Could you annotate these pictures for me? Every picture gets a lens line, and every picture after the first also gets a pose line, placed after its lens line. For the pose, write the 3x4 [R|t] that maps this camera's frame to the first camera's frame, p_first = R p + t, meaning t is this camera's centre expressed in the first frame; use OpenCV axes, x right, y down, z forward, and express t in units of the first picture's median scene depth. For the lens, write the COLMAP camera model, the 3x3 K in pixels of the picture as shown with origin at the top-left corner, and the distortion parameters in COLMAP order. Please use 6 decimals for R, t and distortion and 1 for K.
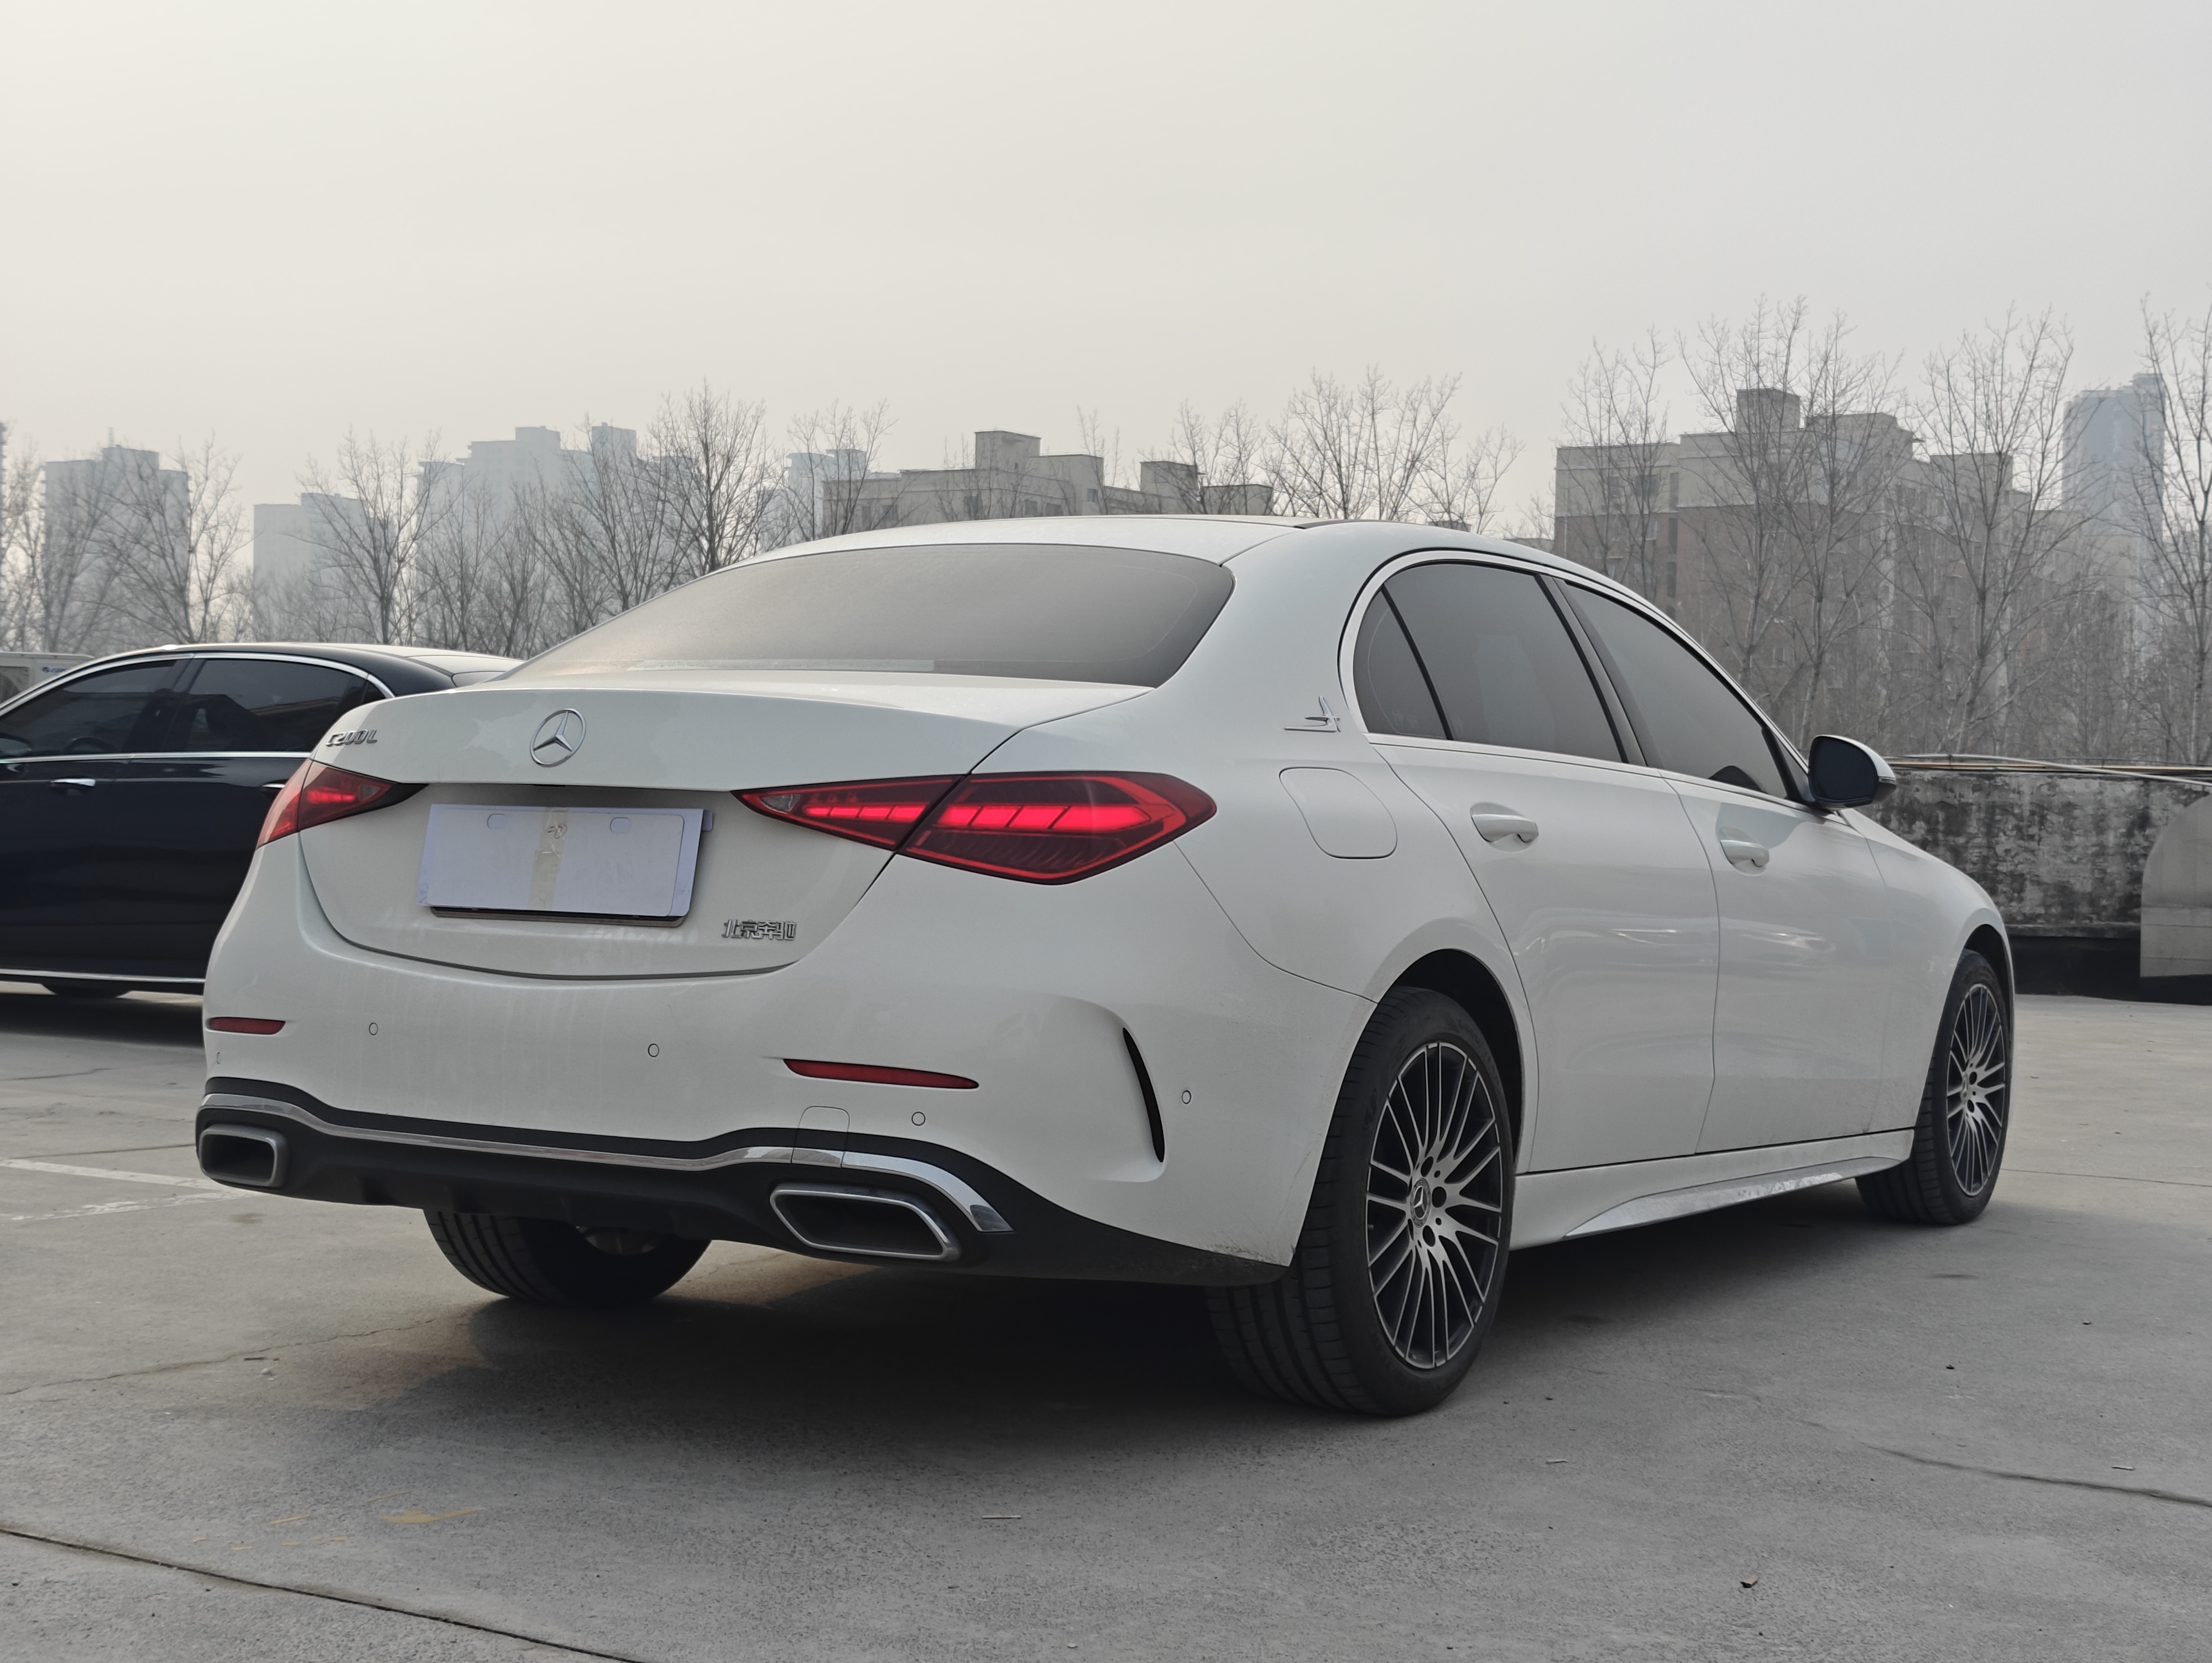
lens RADIAL K [[3146.8, 0, 1095.9], [0, 3146.8, 827.2], [0, 0, 1]] dist [0.004129, 0.000000]
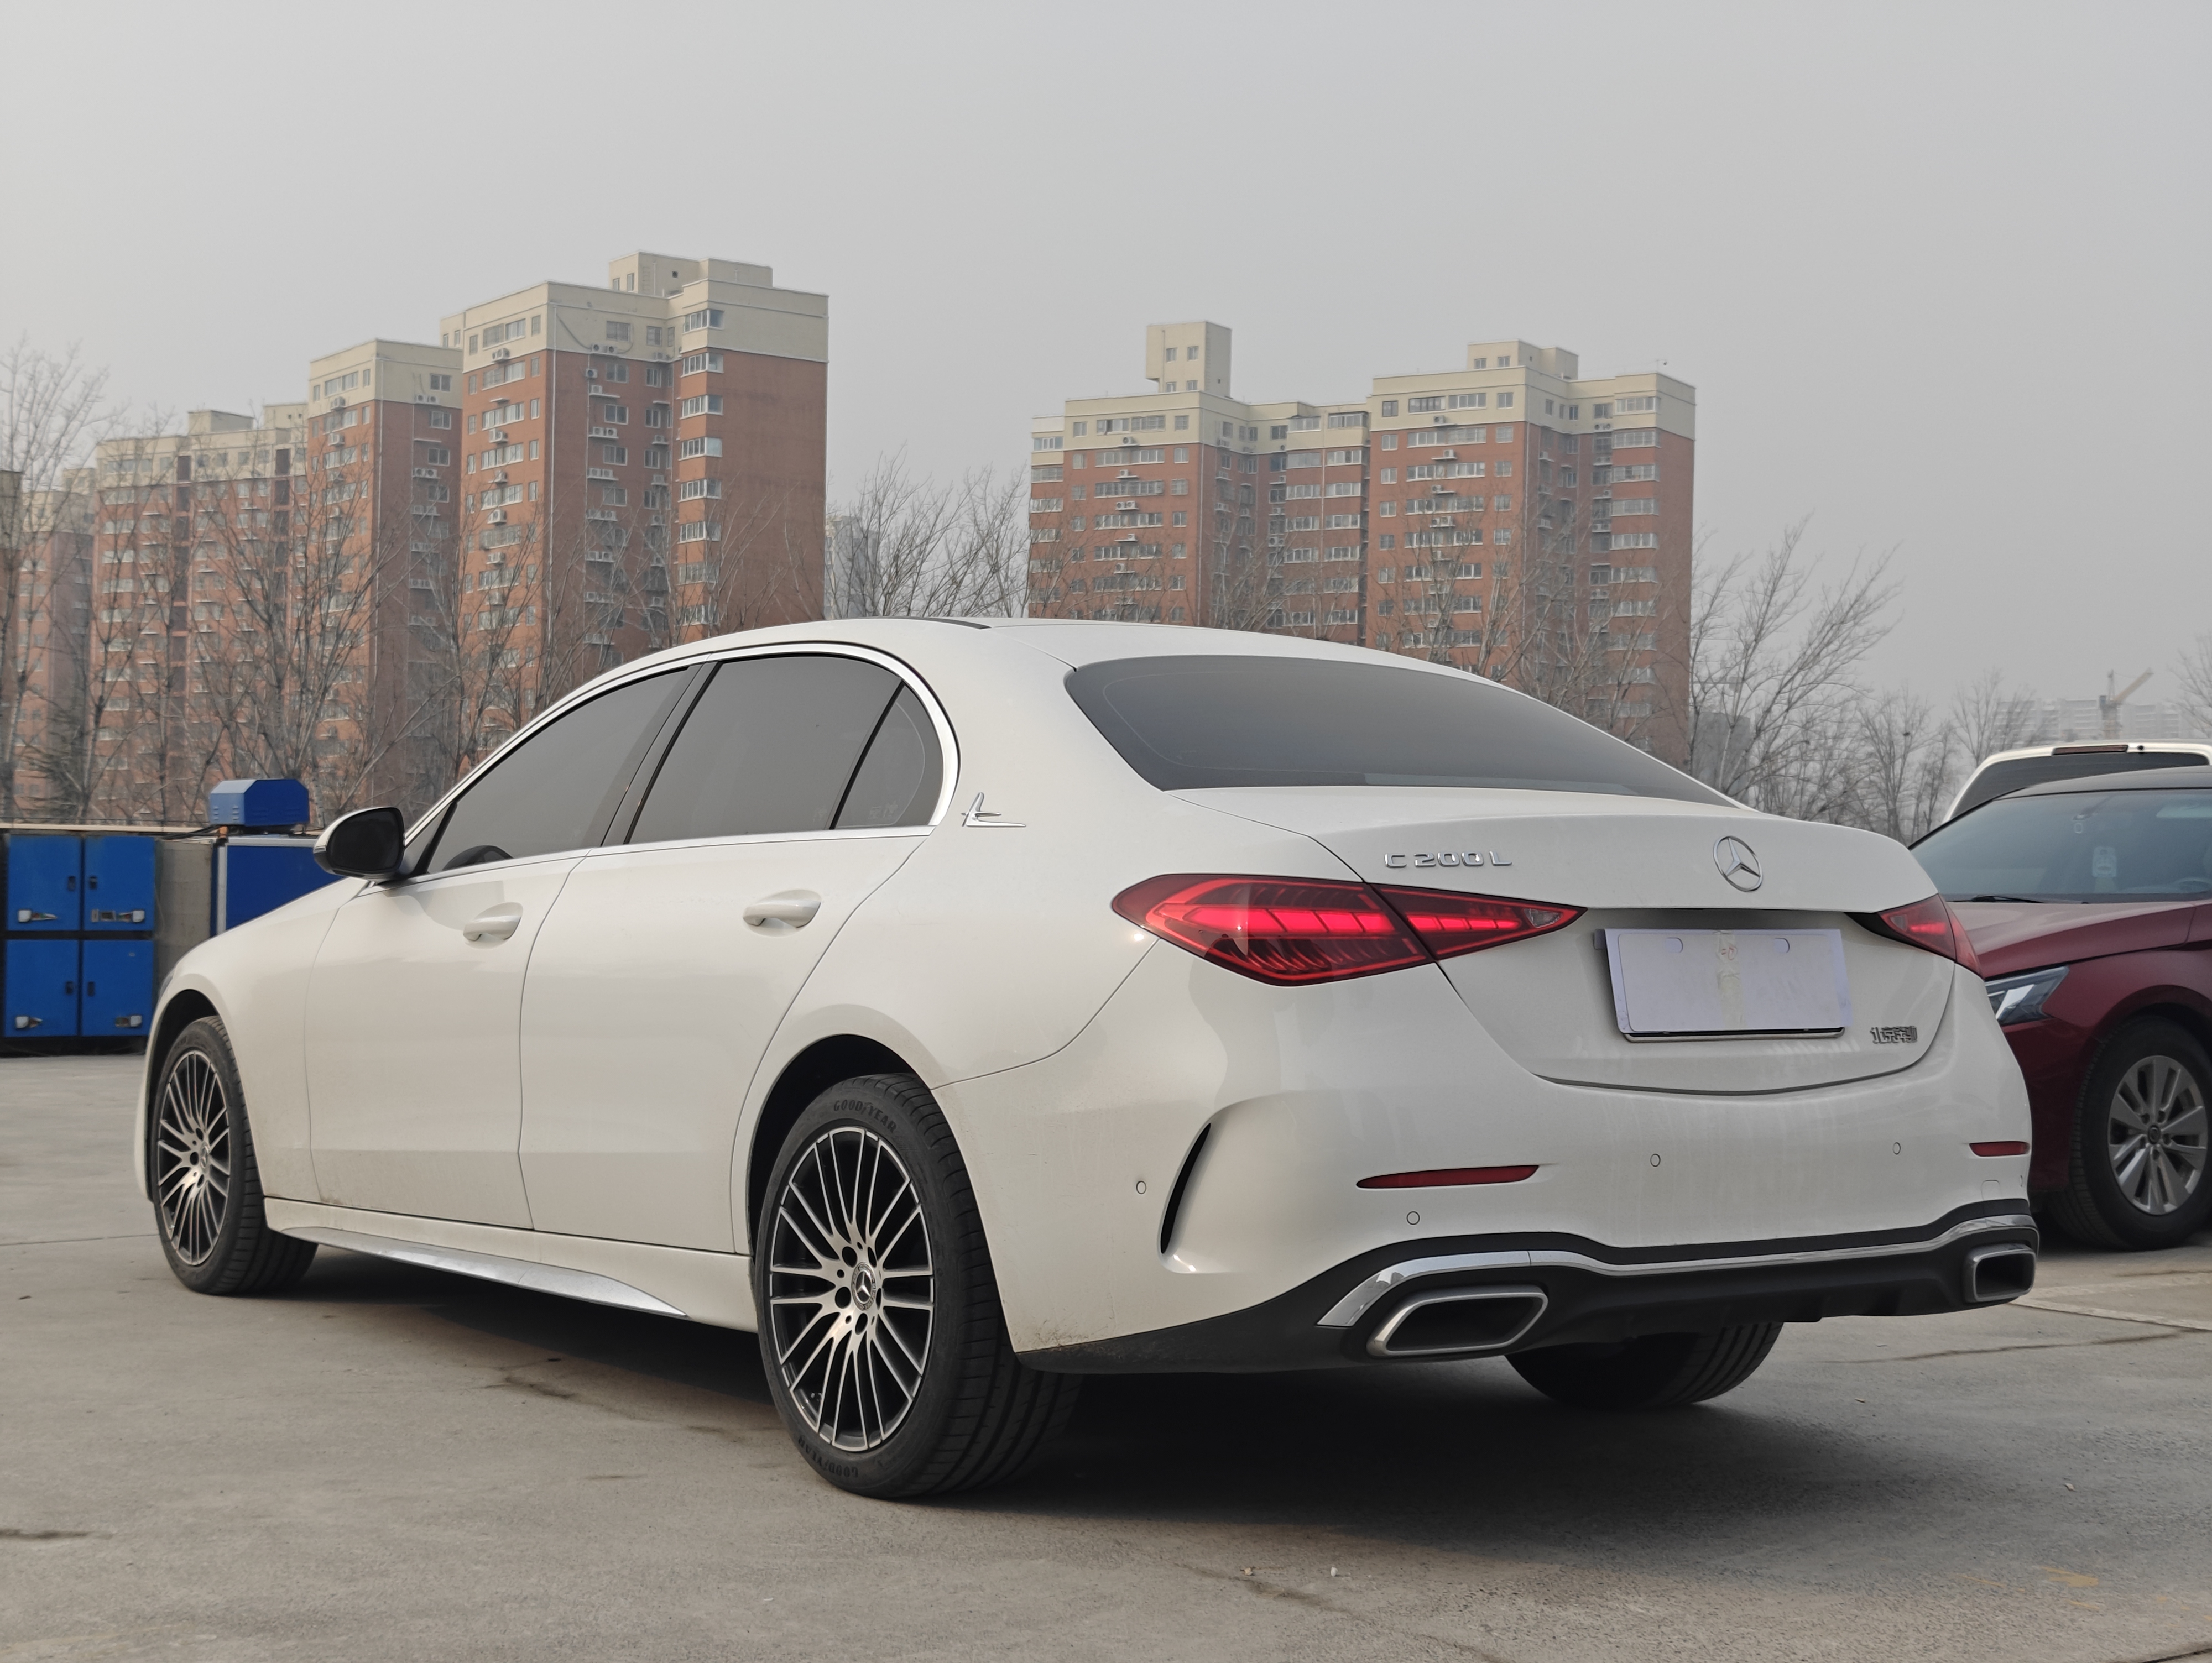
lens RADIAL K [[3146.8, 0, 1113.8], [0, 3146.8, 836.2], [0, 0, 1]] dist [0.004129, 0.000000]
pose [[0.412286, 0.001445, 0.911054, -1.201794], [0.001482, 0.999996, -0.002257, -0.035149], [-0.911053, 0.002281, 0.412282, 0.756029]]
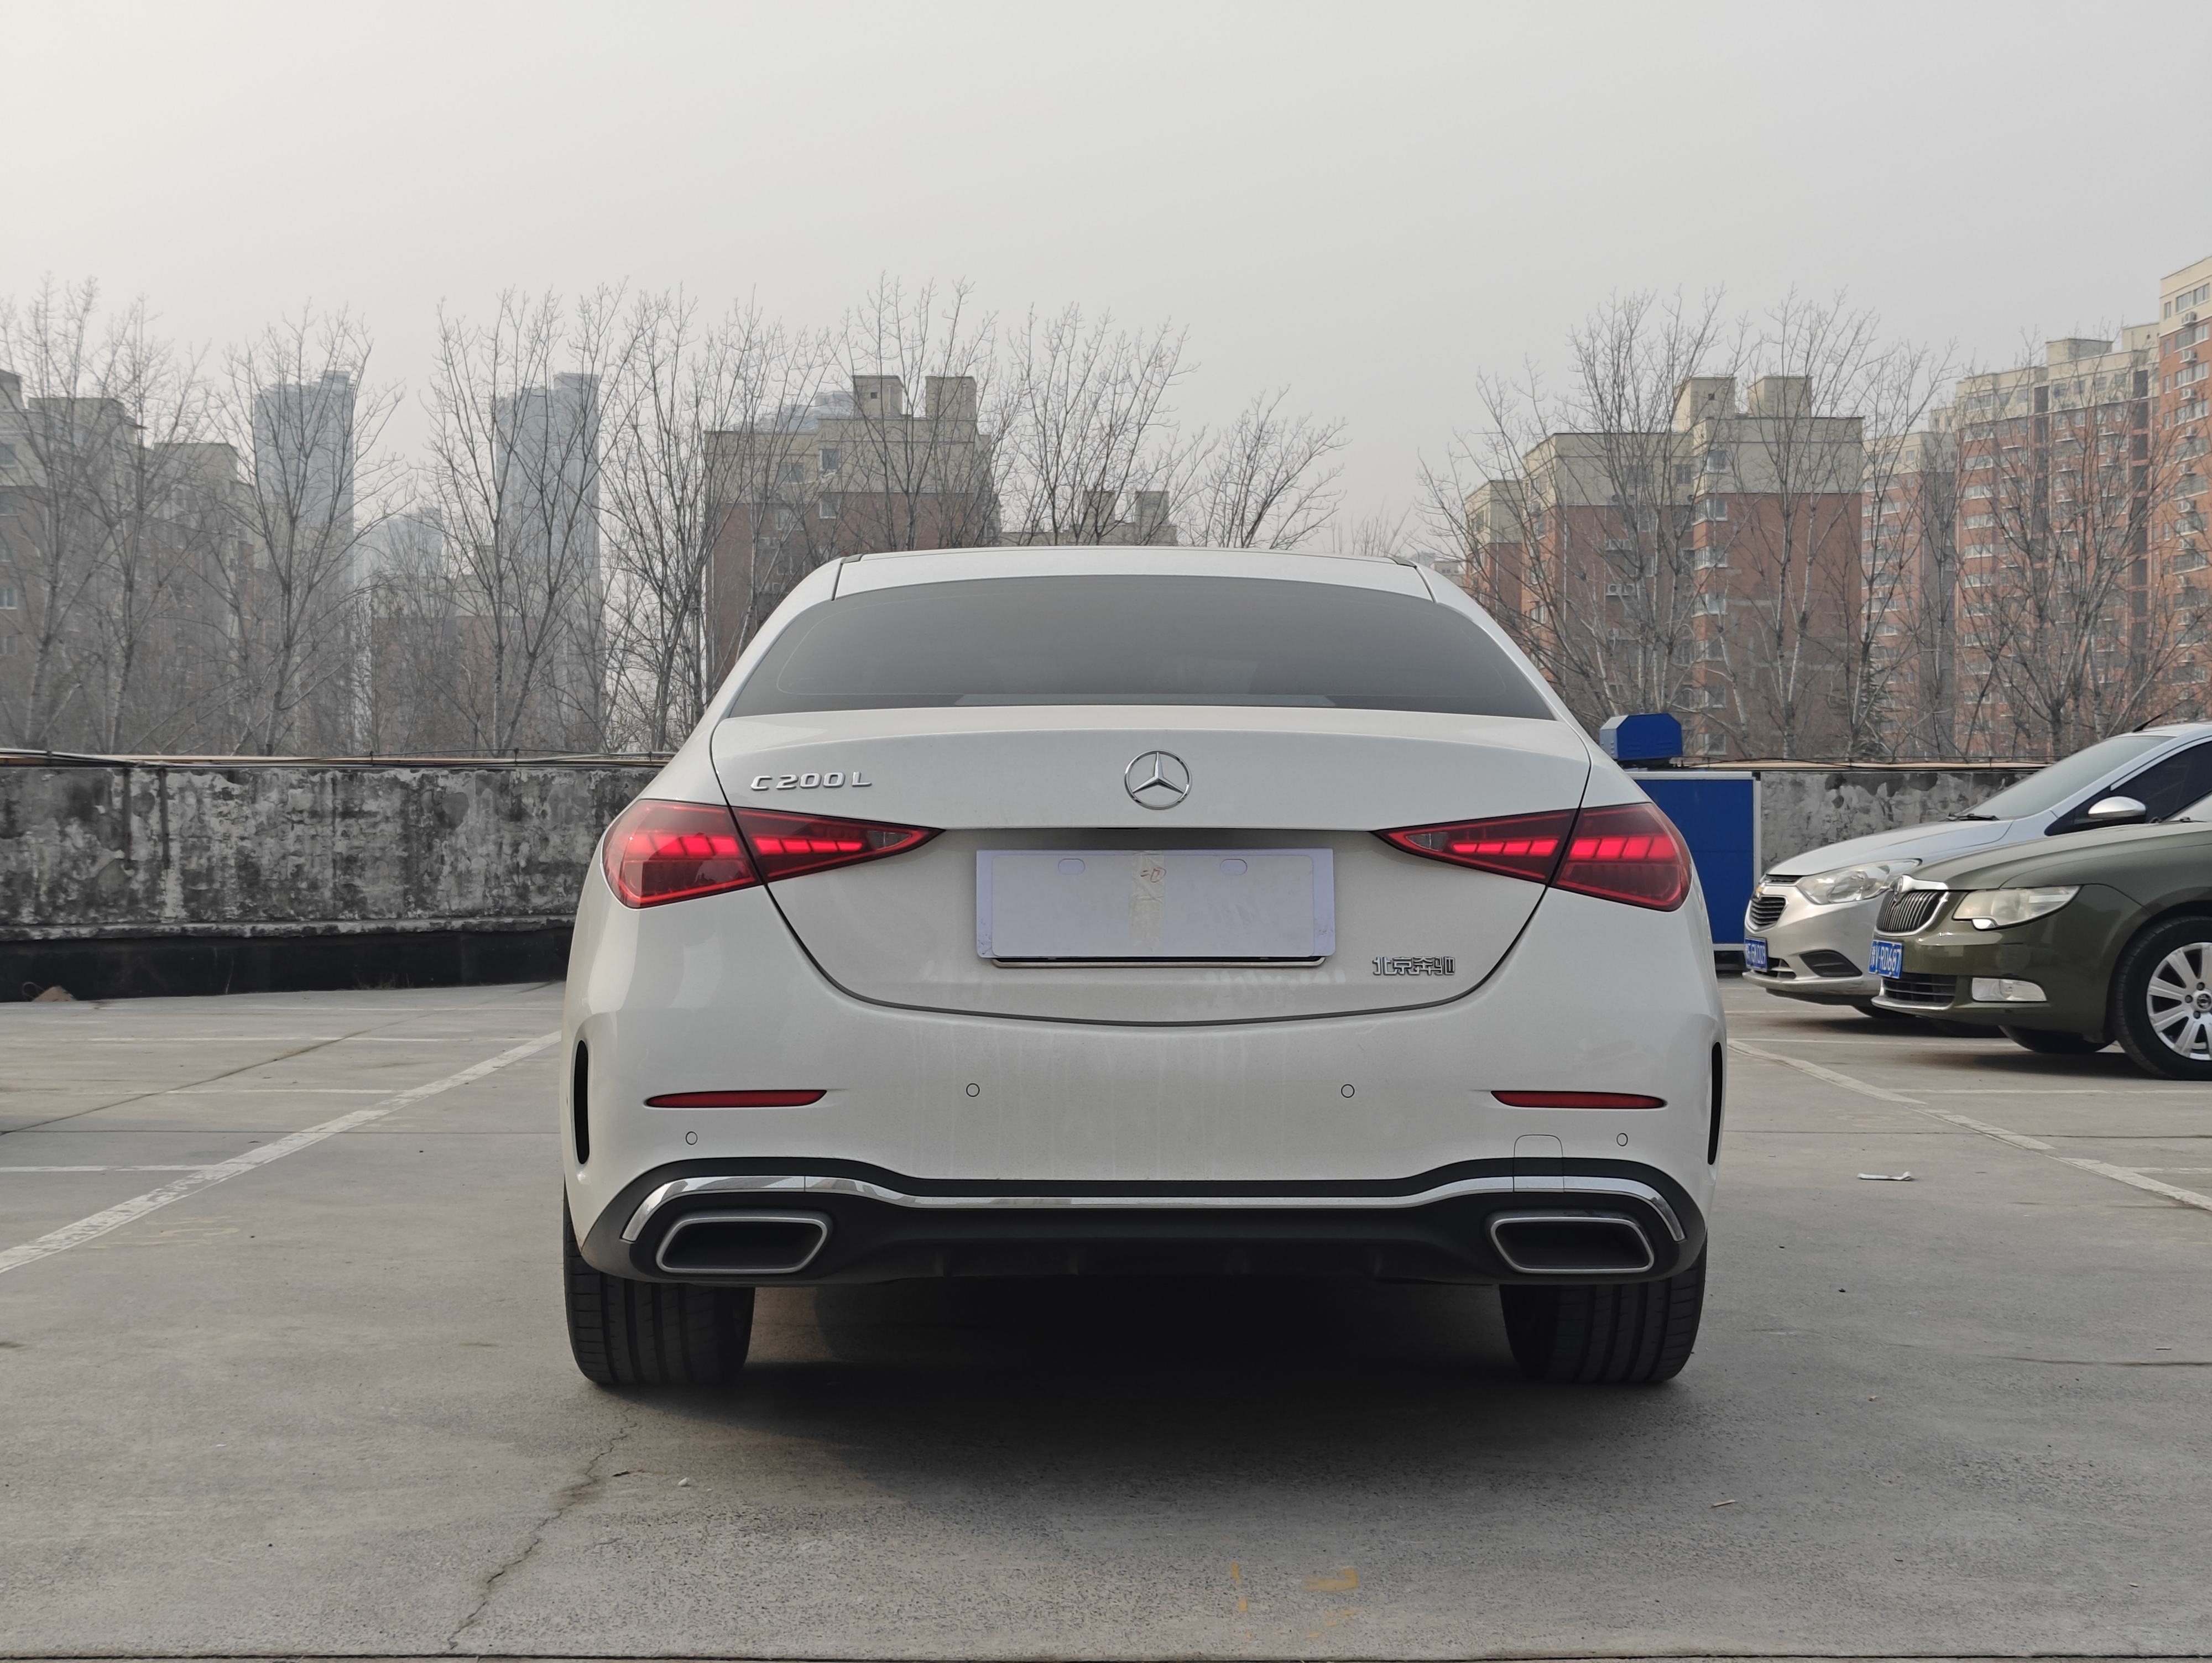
lens RADIAL K [[3146.8, 0, 1093.0], [0, 3146.8, 825.2], [0, 0, 1]] dist [0.004129, 0.000000]
pose [[0.848461, -0.022329, 0.528787, -0.699891], [0.020820, 0.999744, 0.008810, -0.022957], [-0.528849, 0.003534, 0.848709, 0.185472]]
